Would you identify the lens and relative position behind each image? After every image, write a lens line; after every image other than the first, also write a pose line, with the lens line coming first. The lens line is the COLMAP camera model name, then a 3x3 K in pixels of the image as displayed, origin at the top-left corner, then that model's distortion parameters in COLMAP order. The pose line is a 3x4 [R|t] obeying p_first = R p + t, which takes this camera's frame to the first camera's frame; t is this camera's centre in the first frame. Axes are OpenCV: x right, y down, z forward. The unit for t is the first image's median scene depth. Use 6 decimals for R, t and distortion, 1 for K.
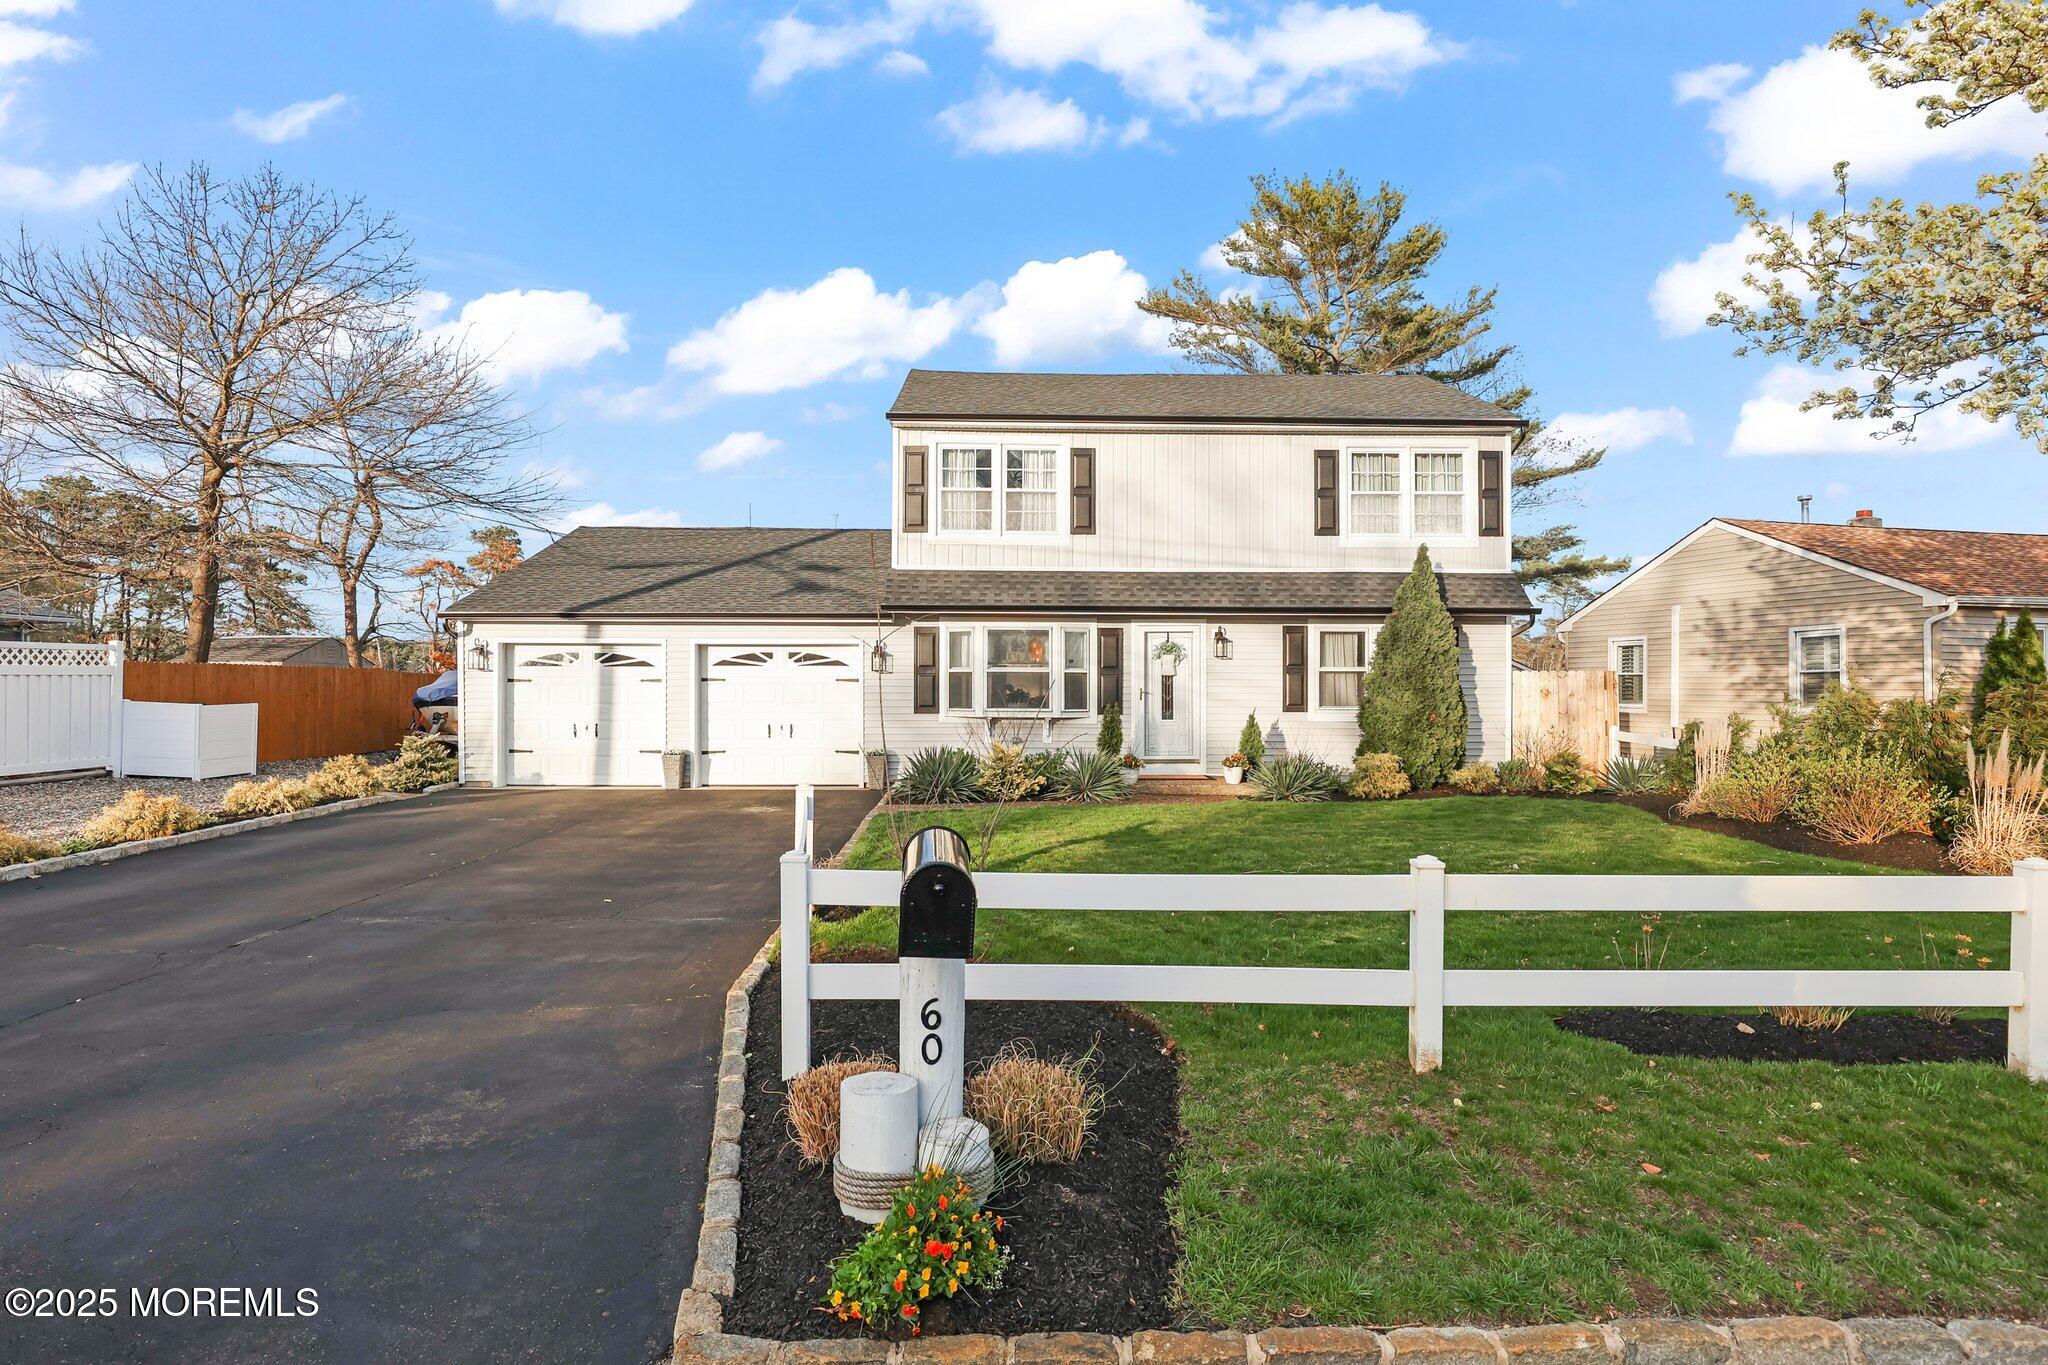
lens RADIAL K [[1127.6, 0, 1032.2], [0, 1127.6, 686.0], [0, 0, 1]] dist [-0.002870, -0.002111]
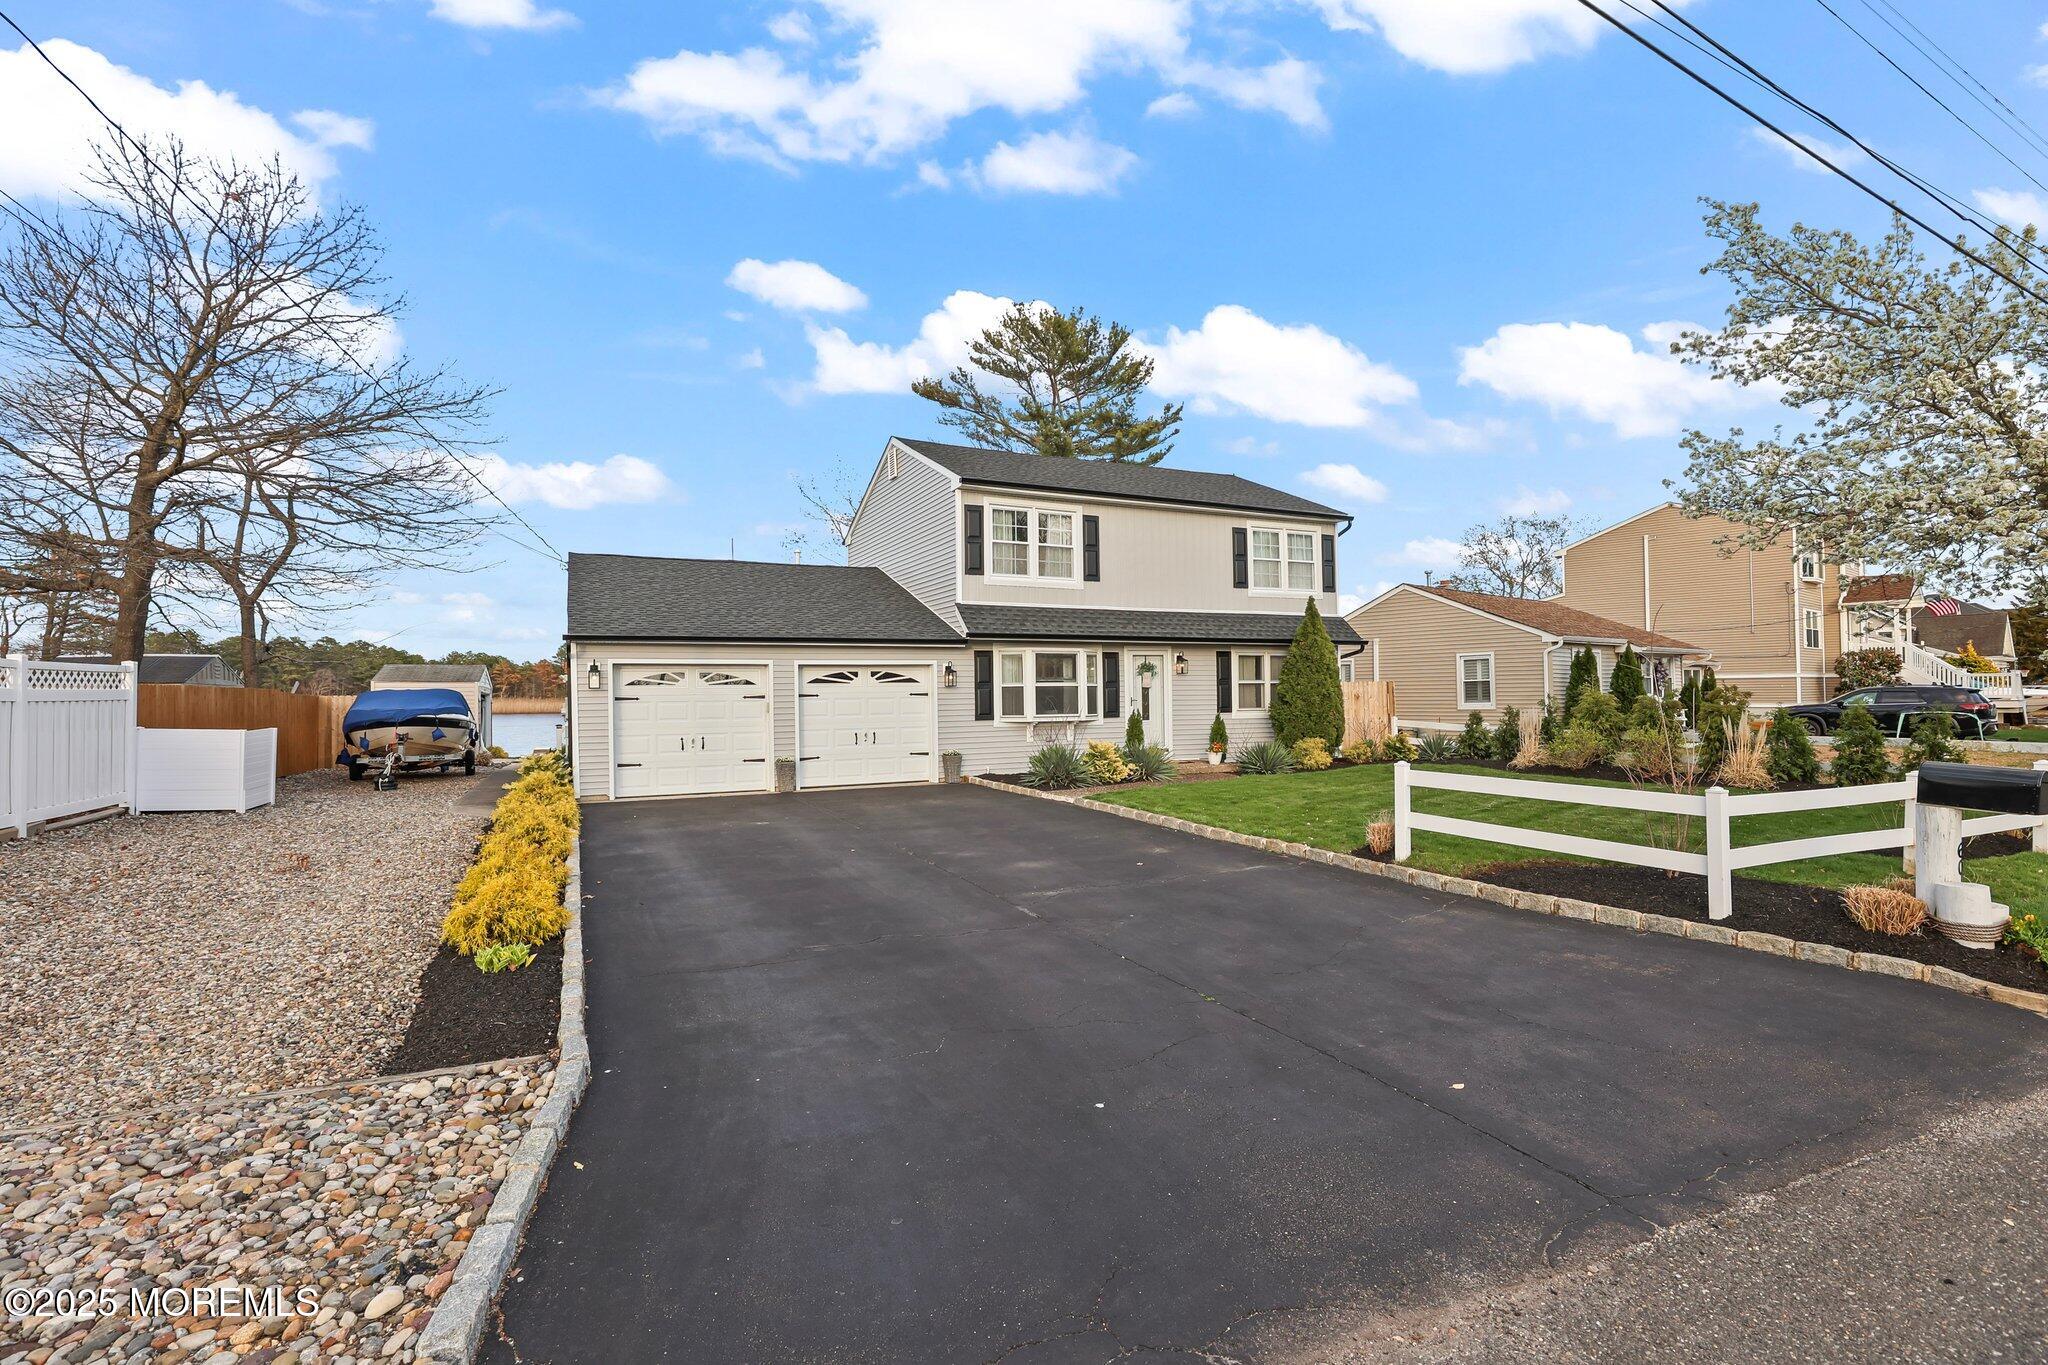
lens RADIAL K [[944.8, 0, 1038.3], [0, 944.8, 689.4], [0, 0, 1]] dist [-0.012859, 0.003932]
pose [[0.906779, -0.011422, 0.421452, -0.477234], [0.013731, 0.999903, -0.002445, -0.006166], [-0.421383, 0.008004, 0.906847, 0.029150]]
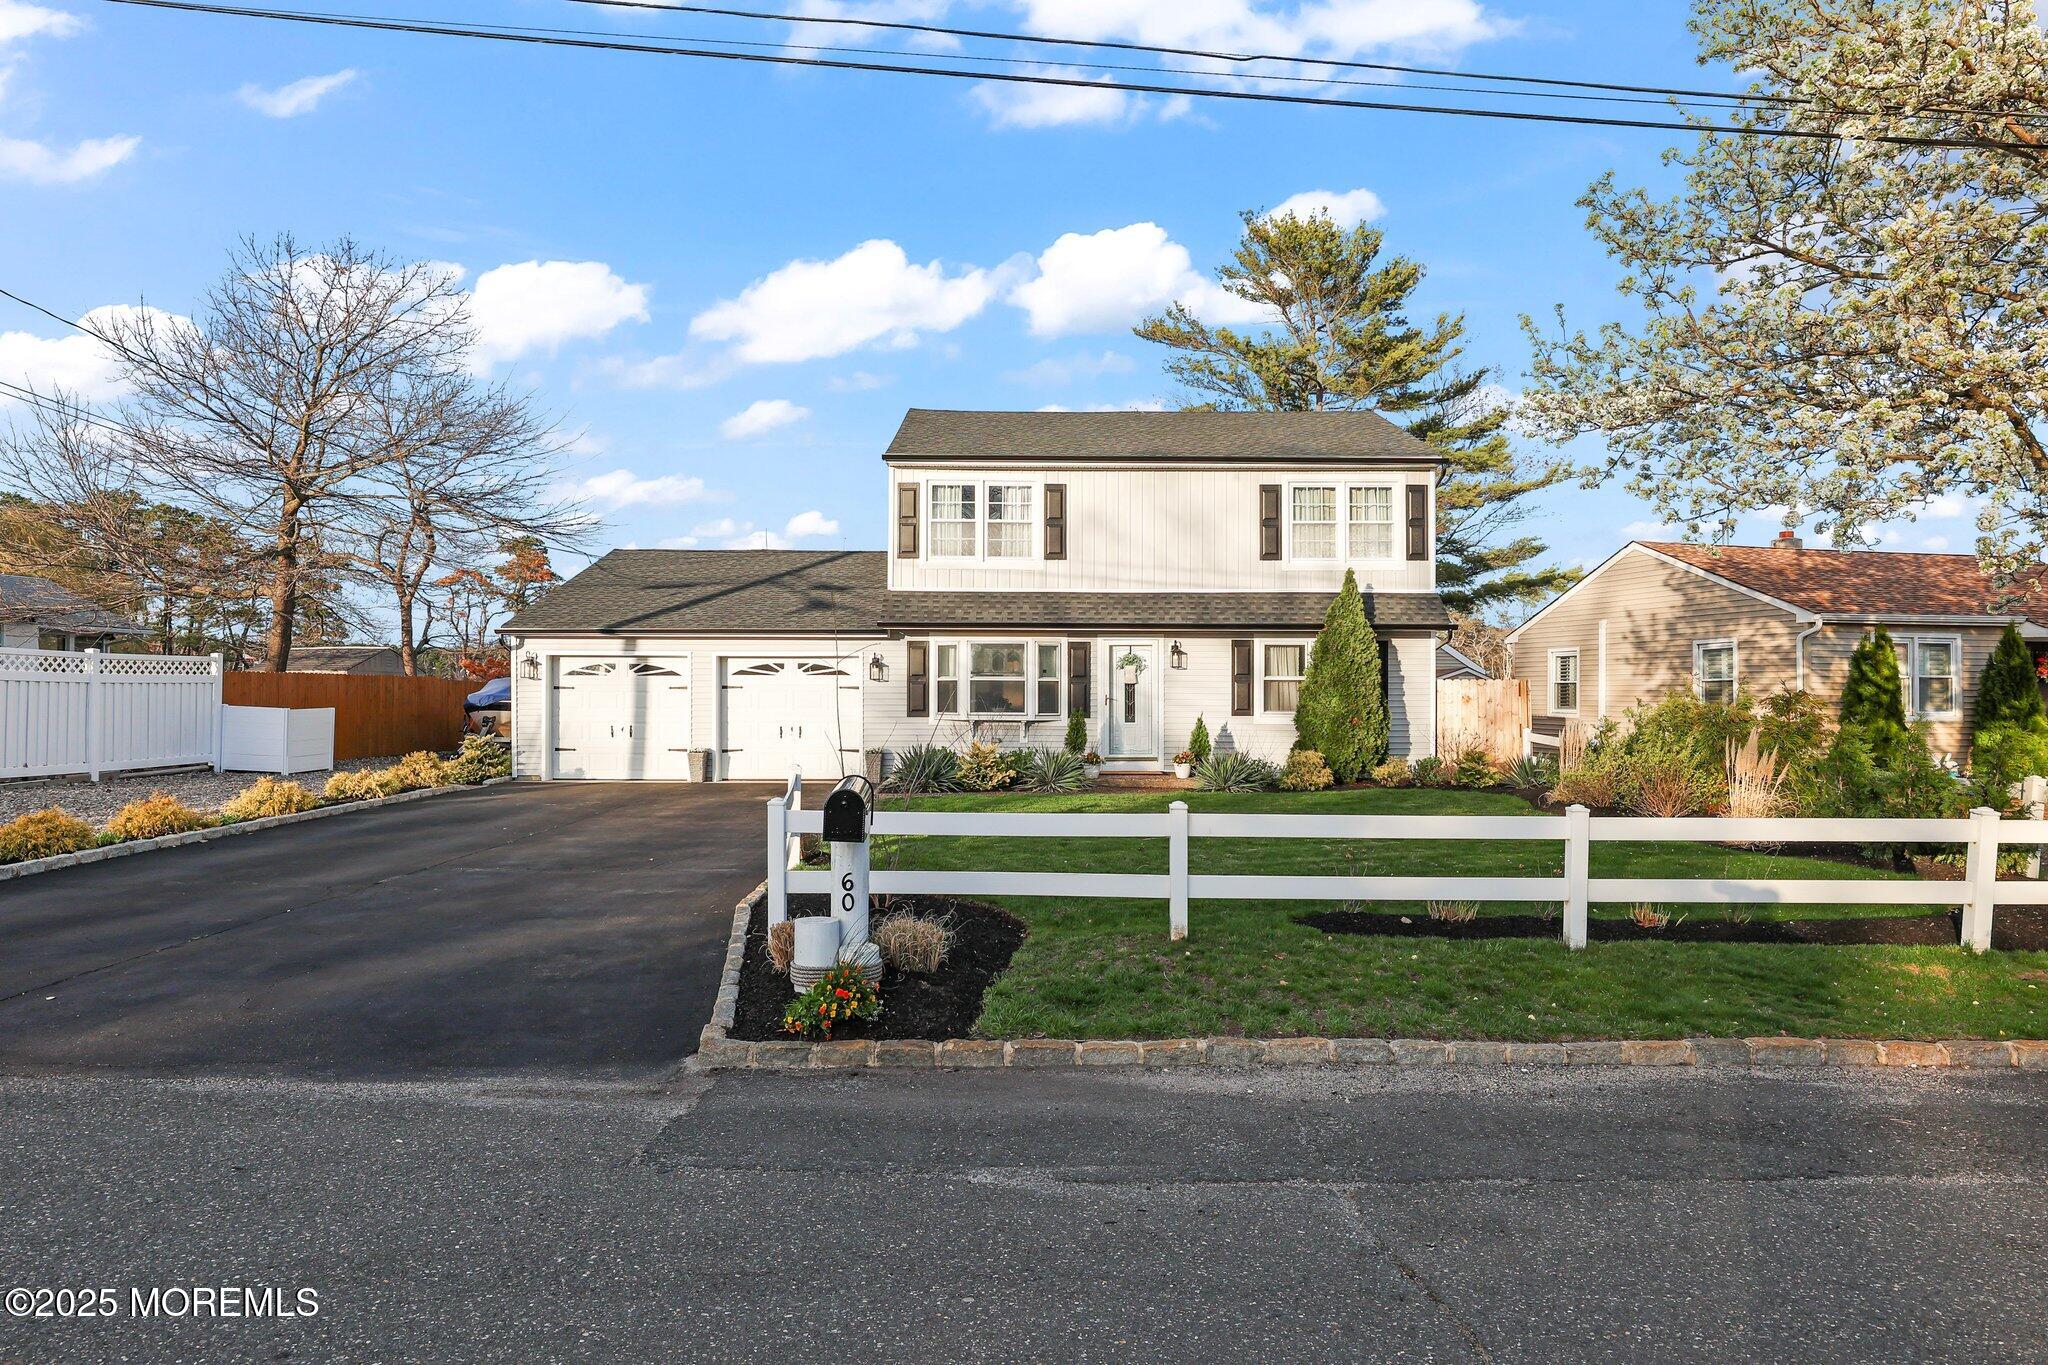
lens RADIAL K [[1127.6, 0, 1027.9], [0, 1127.6, 682.5], [0, 0, 1]] dist [-0.002870, -0.002111]
pose [[0.999752, -0.000074, -0.022276, 0.042849], [-0.000127, 0.999959, -0.009039, -0.000014], [0.022276, 0.009039, 0.999711, -0.138400]]
